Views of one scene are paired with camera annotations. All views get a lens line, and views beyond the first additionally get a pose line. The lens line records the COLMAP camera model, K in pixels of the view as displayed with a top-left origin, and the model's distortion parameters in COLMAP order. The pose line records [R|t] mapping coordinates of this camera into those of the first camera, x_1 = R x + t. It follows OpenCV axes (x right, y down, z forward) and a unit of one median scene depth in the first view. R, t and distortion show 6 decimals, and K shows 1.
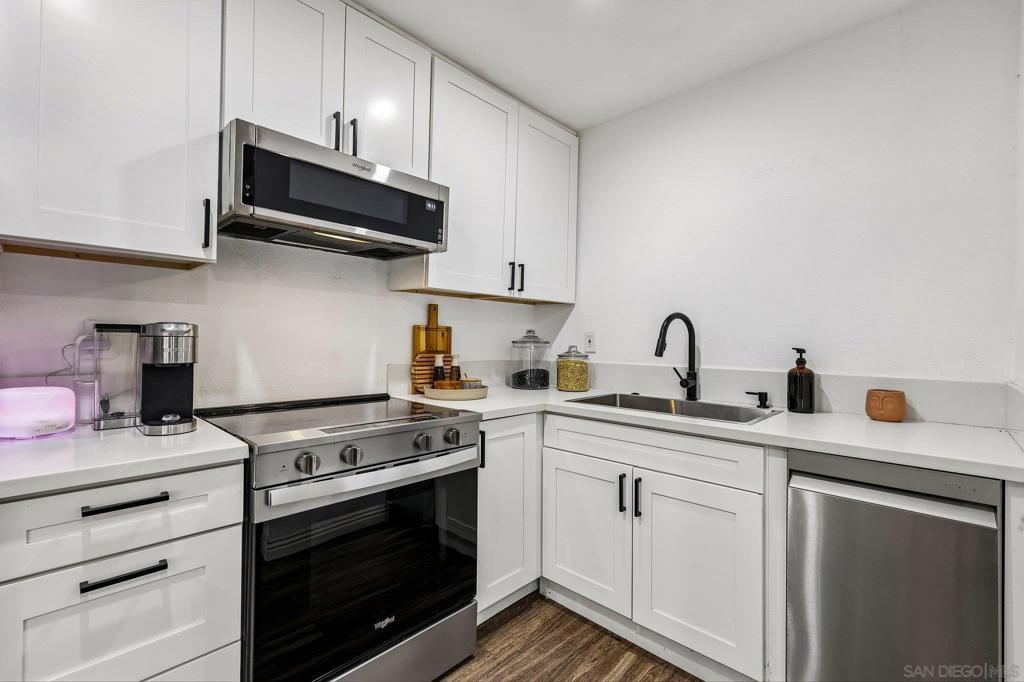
lens RADIAL K [[448.1, 0, 512.0], [0, 448.1, 341.0], [0, 0, 1]] dist [0.012158, -0.000139]
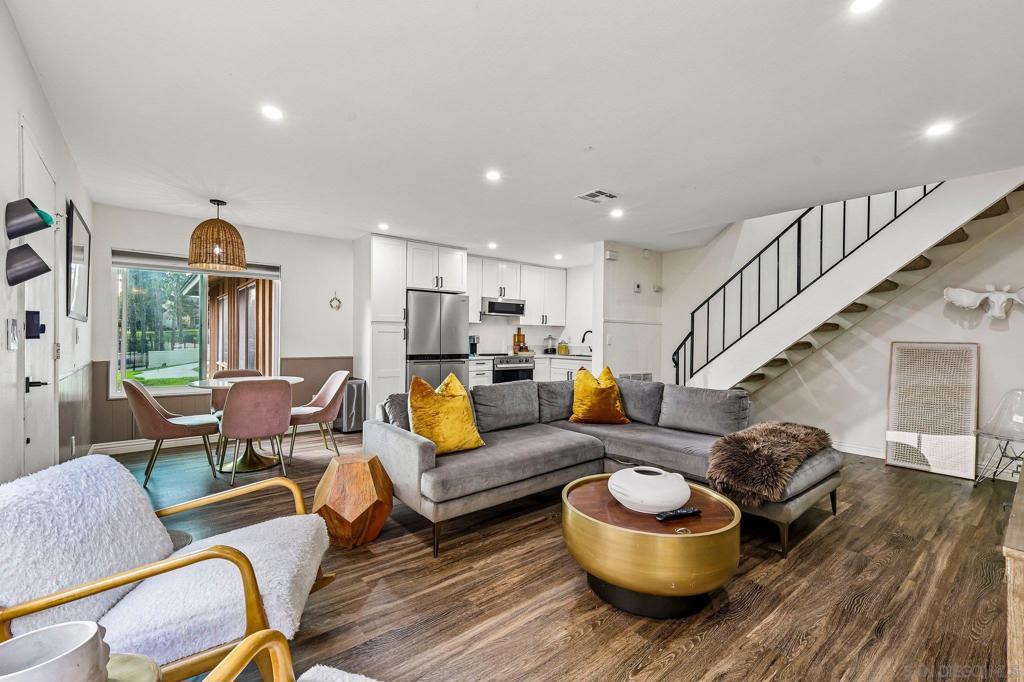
lens RADIAL K [[443.4, 0, 512.0], [0, 443.4, 341.0], [0, 0, 1]] dist [-0.001864, -0.000356]
pose [[0.992407, -0.002568, -0.122969, 0.210304], [0.003383, 0.999974, 0.006424, -0.005632], [0.122949, -0.006791, 0.992390, -2.742687]]
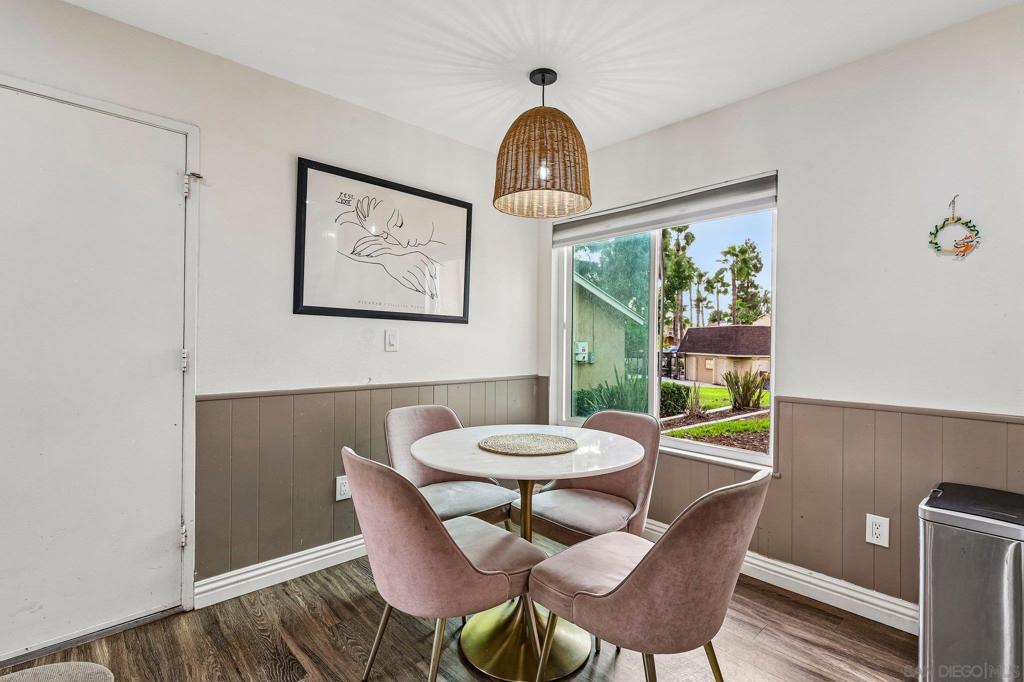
lens RADIAL K [[487.7, 0, 512.0], [0, 487.7, 341.0], [0, 0, 1]] dist [0.010705, 0.000017]
pose [[-0.060834, -0.013817, -0.998052, -0.277785], [-0.009933, 0.999863, -0.013237, -0.007630], [0.998098, 0.009109, -0.060963, -0.784598]]
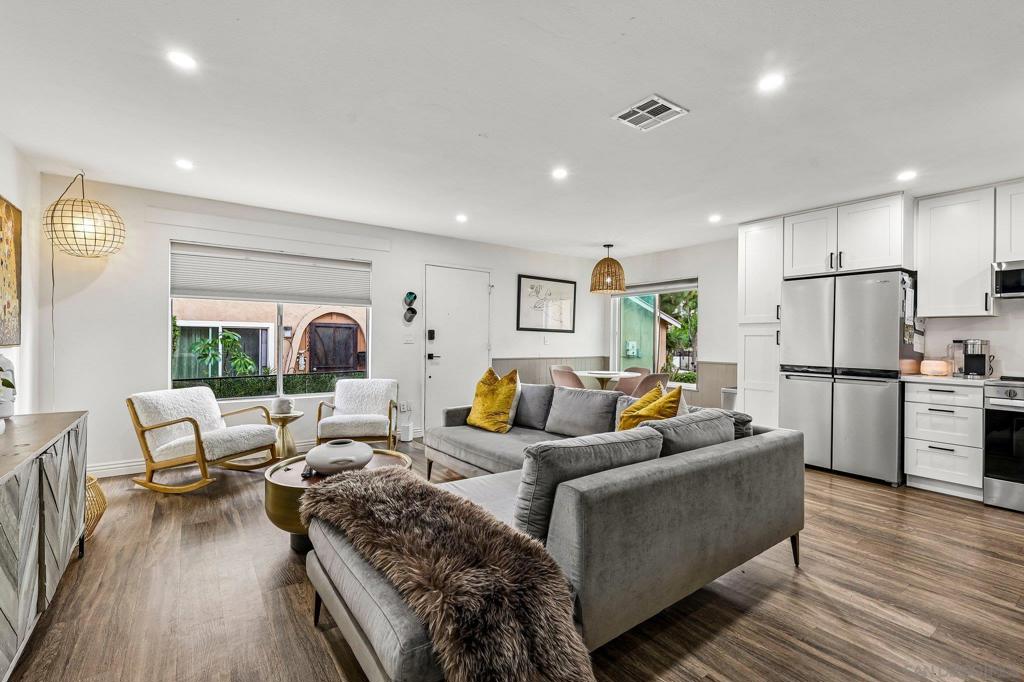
lens RADIAL K [[453.7, 0, 512.0], [0, 453.7, 341.0], [0, 0, 1]] dist [-0.000106, 0.000002]
pose [[-0.187383, -0.013241, -0.982198, 1.682524], [-0.011798, 0.999867, -0.011228, 0.022704], [0.982216, 0.009484, -0.187514, -0.846510]]
